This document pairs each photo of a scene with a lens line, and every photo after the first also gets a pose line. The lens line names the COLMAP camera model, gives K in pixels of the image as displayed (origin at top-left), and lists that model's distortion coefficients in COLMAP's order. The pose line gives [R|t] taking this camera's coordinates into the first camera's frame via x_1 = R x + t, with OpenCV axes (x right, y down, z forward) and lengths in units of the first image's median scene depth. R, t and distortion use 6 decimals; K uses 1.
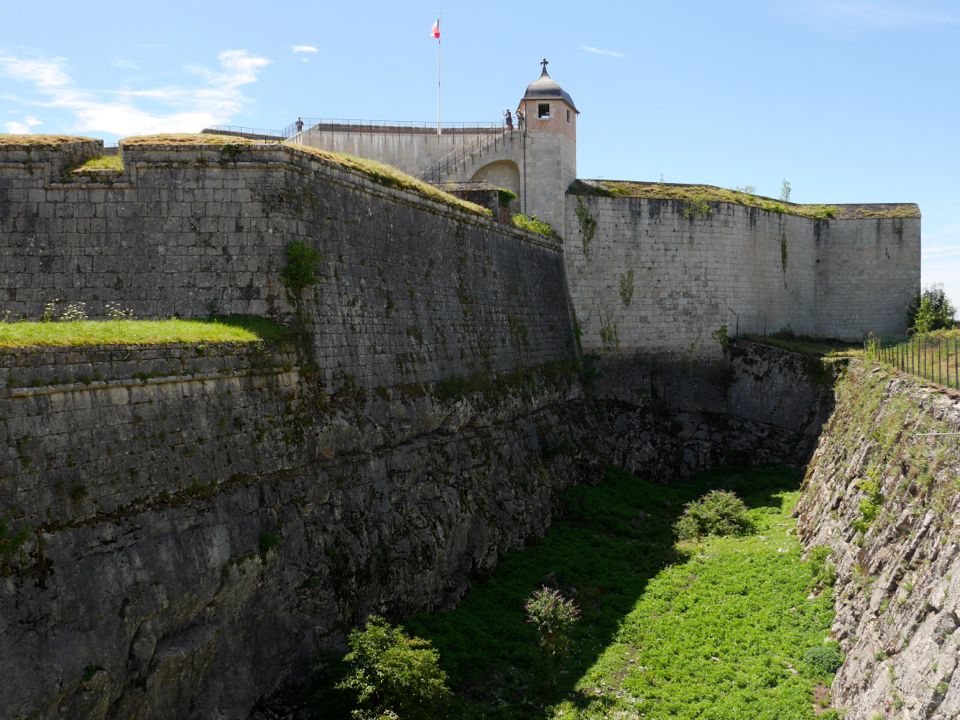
lens RADIAL K [[891.6, 0, 480.0], [0, 891.6, 360.0], [0, 0, 1]] dist [-0.008314, -0.003903]
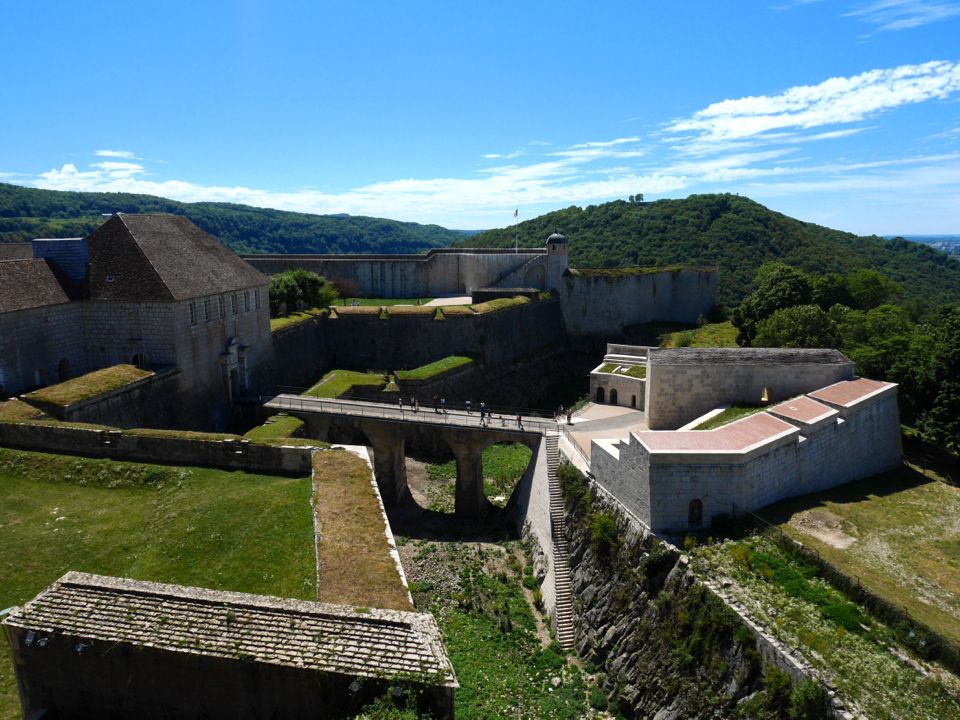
lens RADIAL K [[701.0, 0, 480.0], [0, 701.0, 360.0], [0, 0, 1]] dist [-0.081139, 0.042352]
pose [[0.994731, 0.034178, -0.096653, 0.061786], [-0.018428, 0.987045, 0.159381, -0.273304], [0.100848, -0.156760, 0.982474, -1.195520]]
